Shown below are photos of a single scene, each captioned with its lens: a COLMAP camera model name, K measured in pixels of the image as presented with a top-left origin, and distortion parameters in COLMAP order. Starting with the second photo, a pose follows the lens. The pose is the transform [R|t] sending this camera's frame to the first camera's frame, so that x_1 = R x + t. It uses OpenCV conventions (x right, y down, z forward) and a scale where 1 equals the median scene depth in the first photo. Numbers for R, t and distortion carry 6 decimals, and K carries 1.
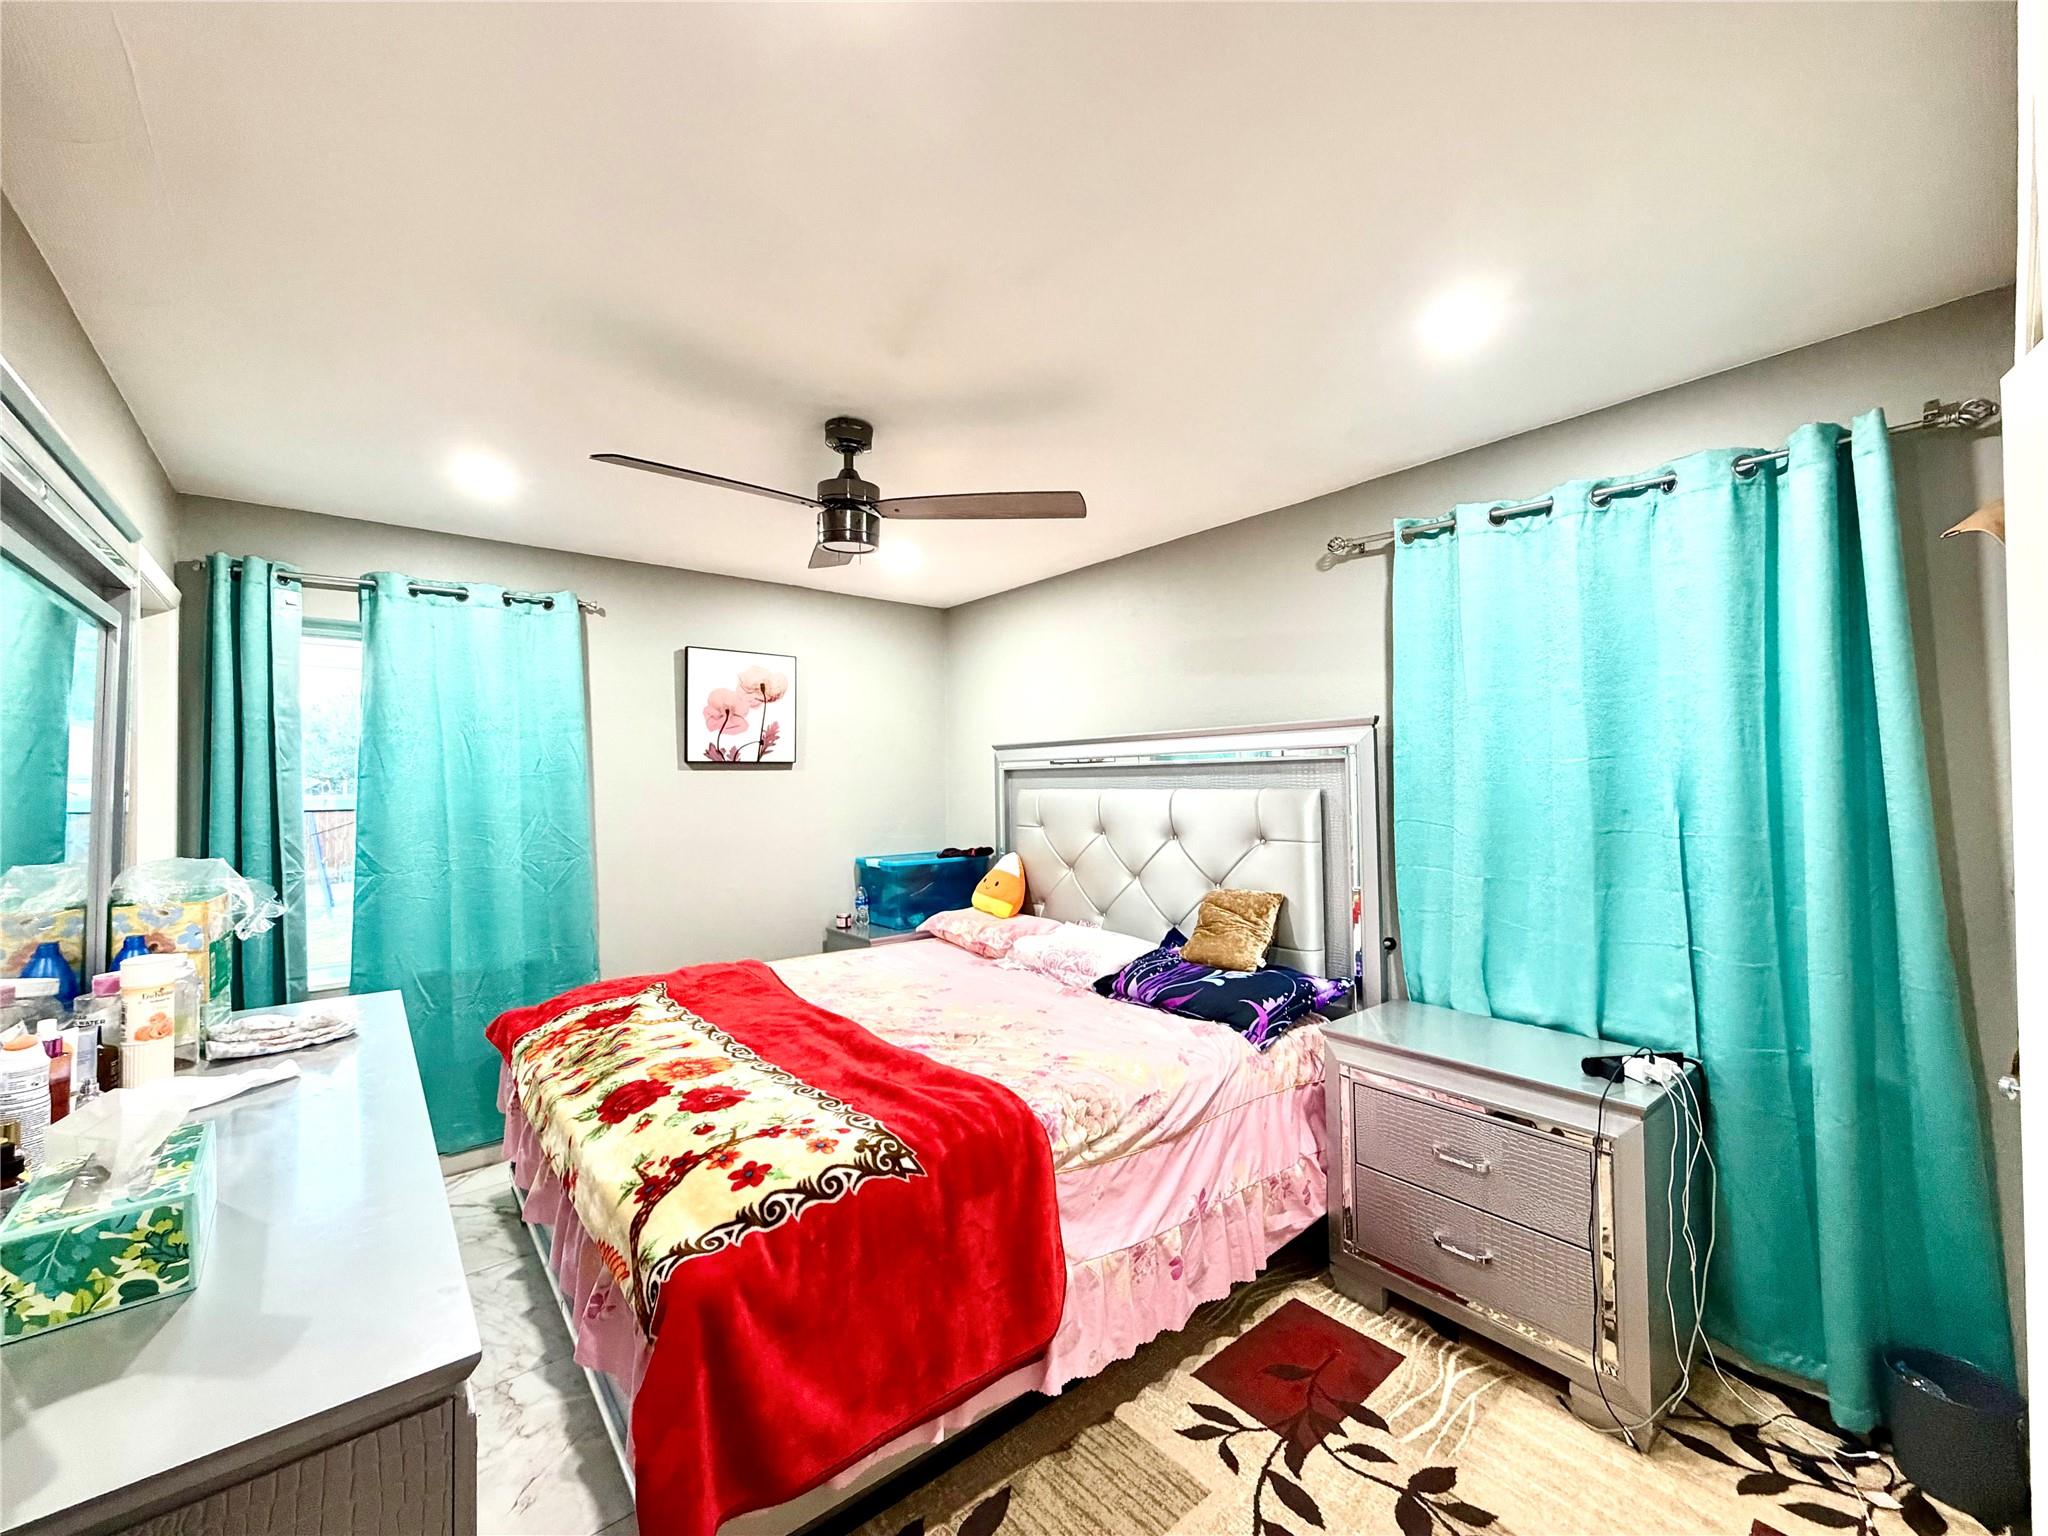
lens RADIAL K [[814.8, 0, 1019.6], [0, 814.8, 766.7], [0, 0, 1]] dist [0.000970, -0.000501]
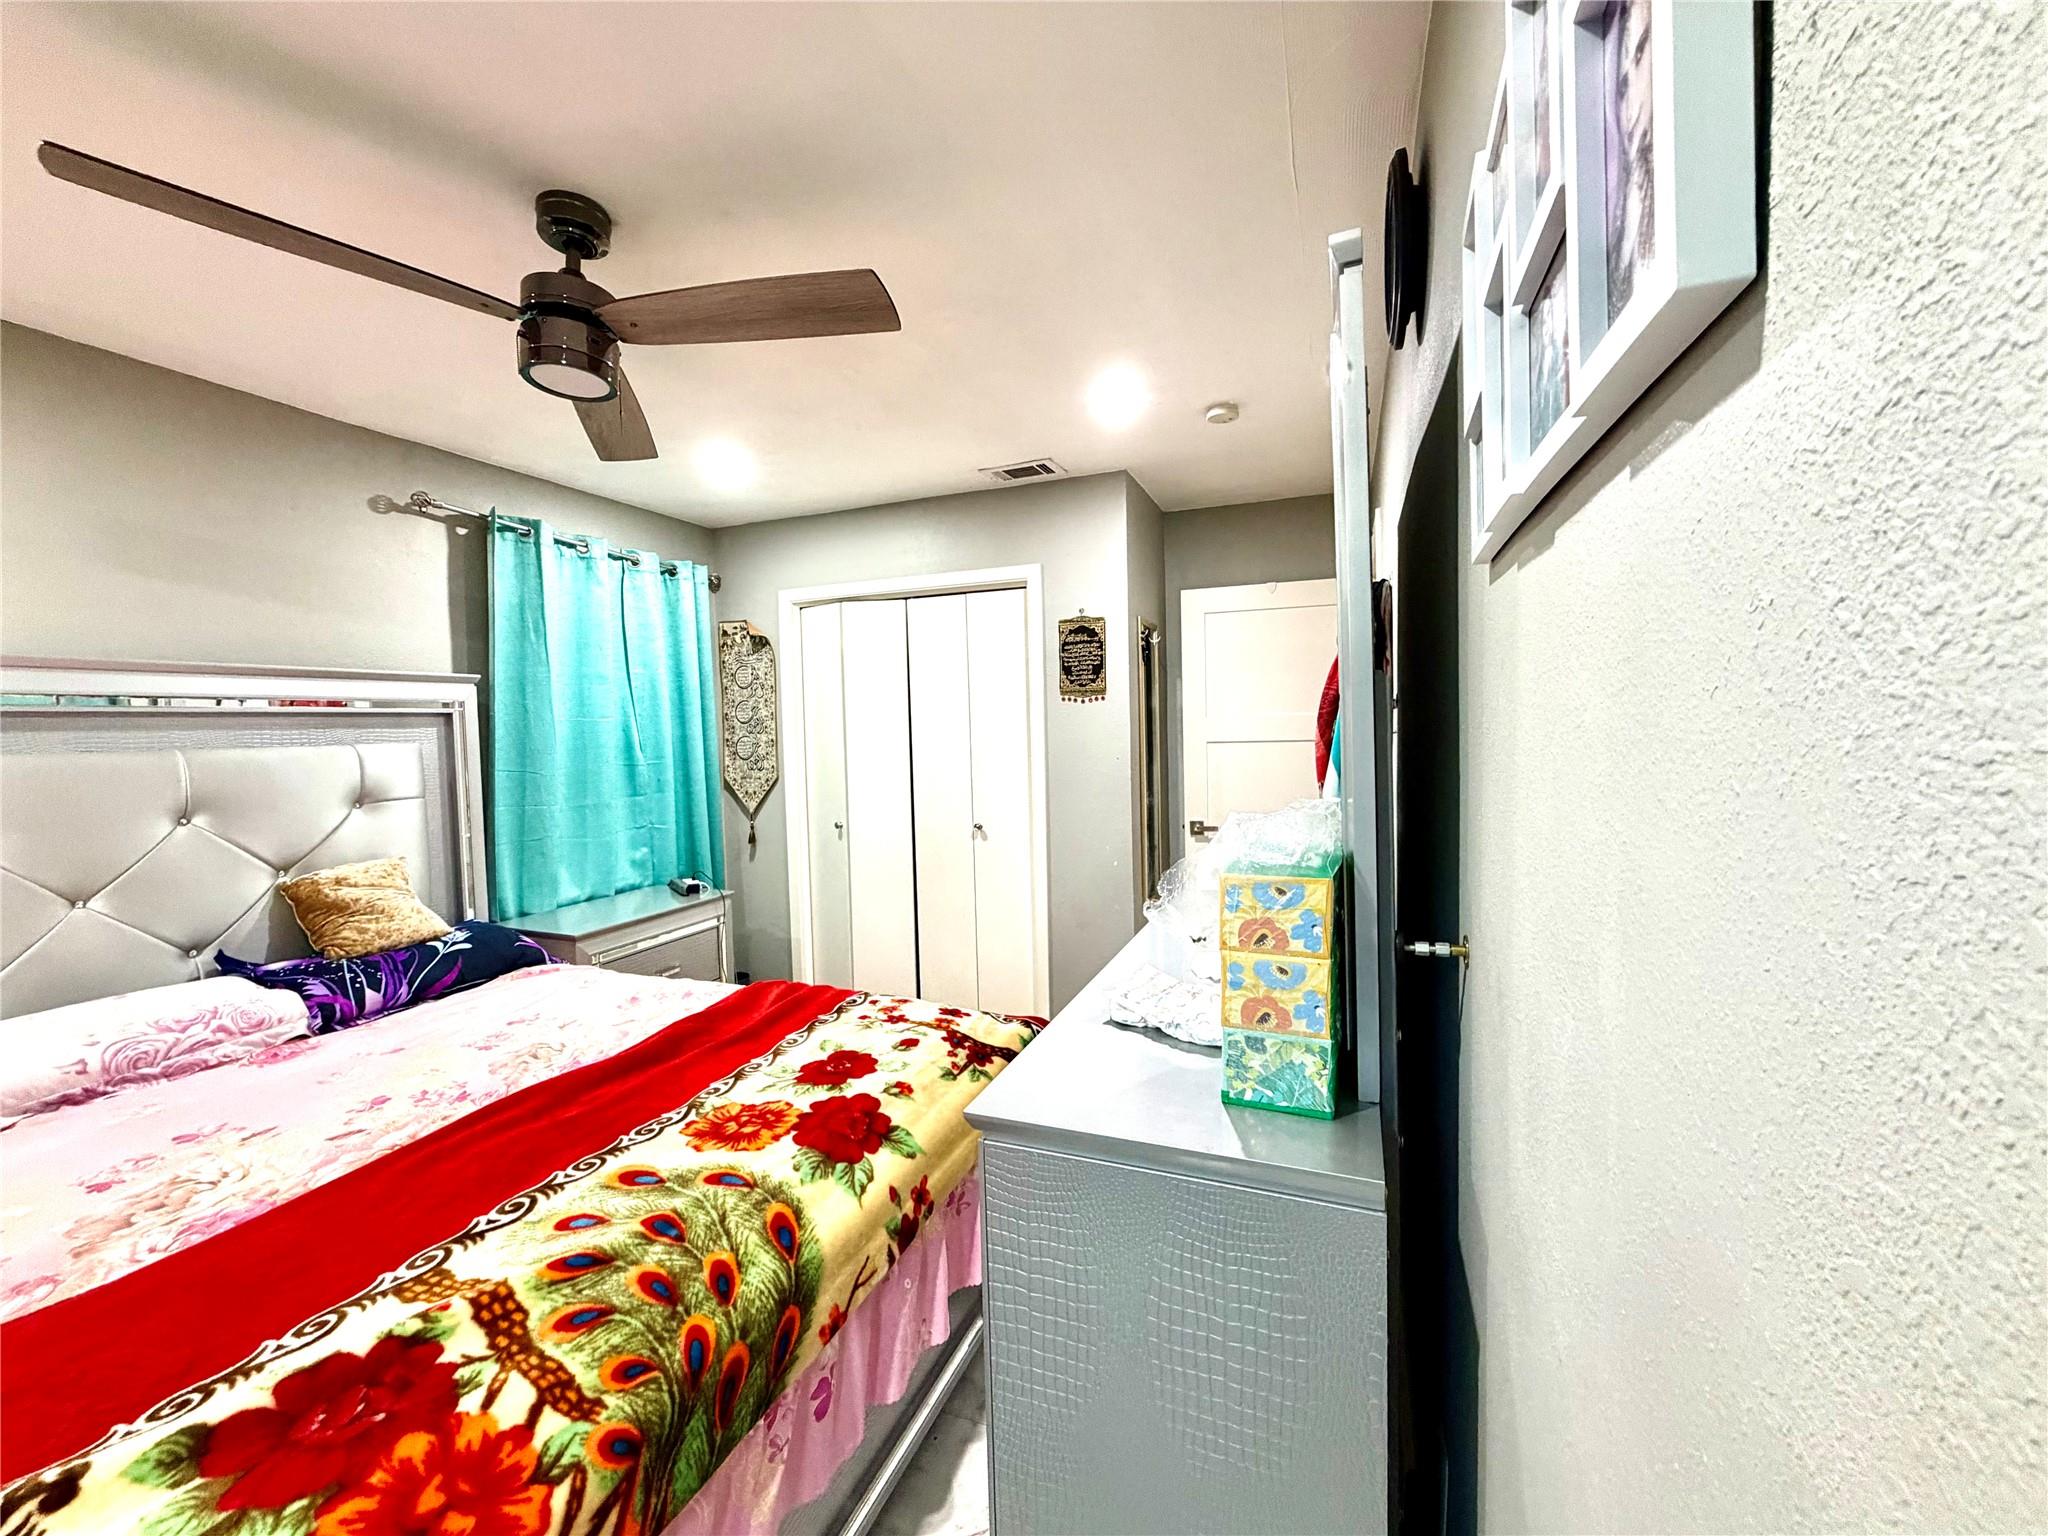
lens RADIAL K [[814.8, 0, 1019.6], [0, 814.8, 766.7], [0, 0, 1]] dist [0.000970, -0.000501]
pose [[-0.477784, -0.021655, 0.878211, -1.121944], [0.012080, 0.999440, 0.031216, 0.045125], [-0.878394, 0.025524, -0.477254, 1.115182]]
